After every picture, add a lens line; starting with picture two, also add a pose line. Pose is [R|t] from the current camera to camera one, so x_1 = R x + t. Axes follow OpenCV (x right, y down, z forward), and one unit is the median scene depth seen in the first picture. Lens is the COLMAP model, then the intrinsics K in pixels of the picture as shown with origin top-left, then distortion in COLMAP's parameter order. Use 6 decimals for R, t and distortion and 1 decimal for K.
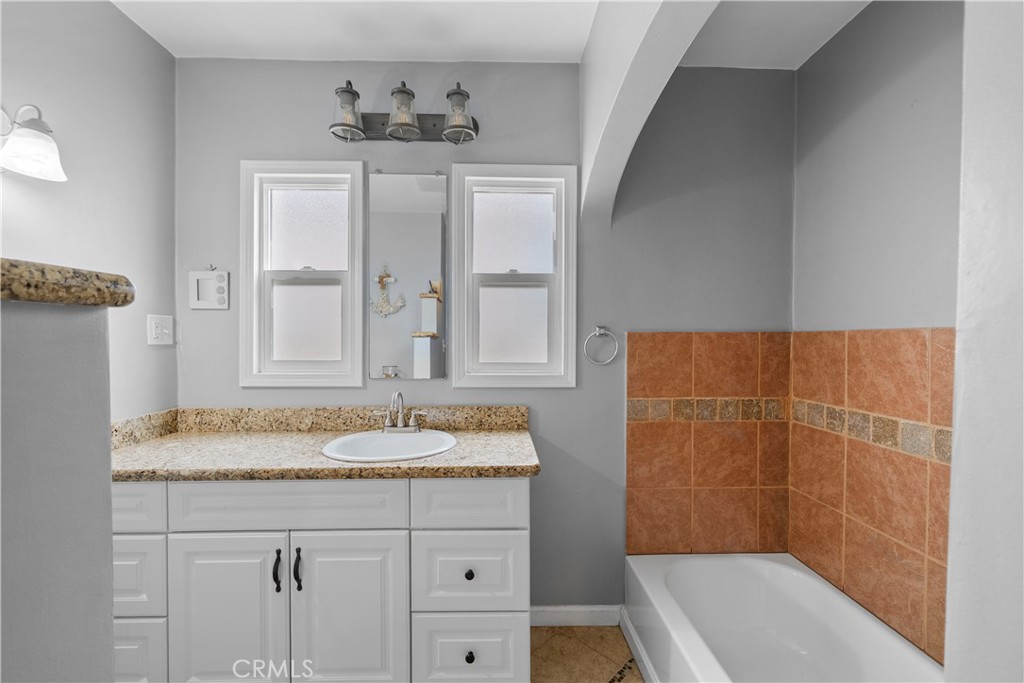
lens RADIAL K [[410.4, 0, 509.6], [0, 410.4, 340.8], [0, 0, 1]] dist [-0.001807, 0.000013]
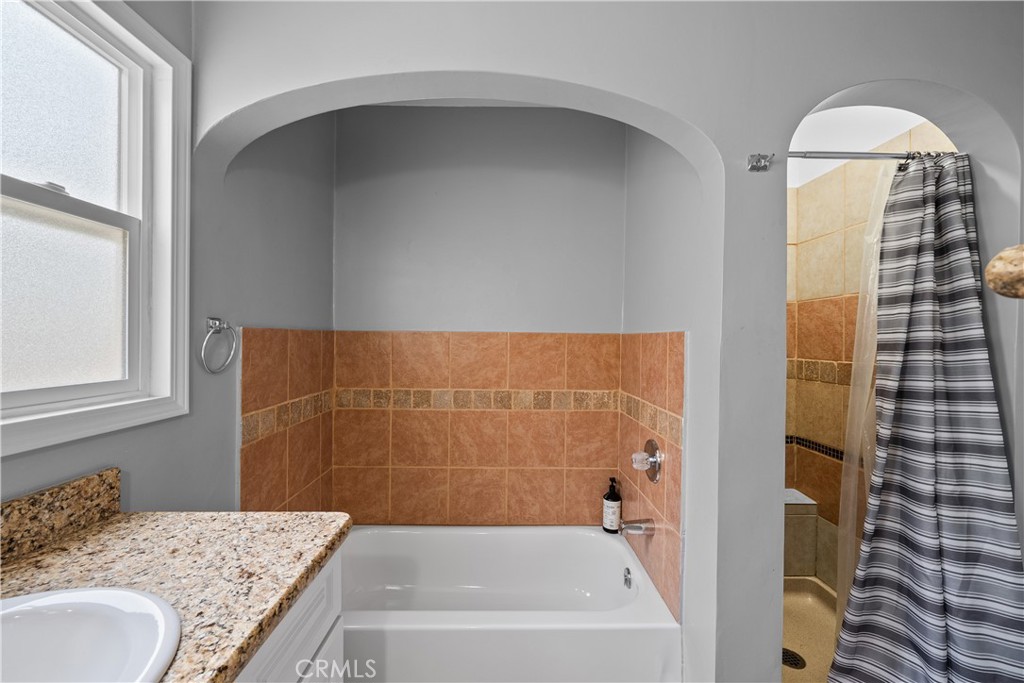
lens RADIAL K [[410.4, 0, 509.6], [0, 410.4, 340.8], [0, 0, 1]] dist [-0.001807, 0.000013]
pose [[0.017847, -0.006794, 0.999818, -0.470160], [-0.007016, 0.999951, 0.006920, -0.005420], [-0.999816, -0.007138, 0.017798, 0.517483]]
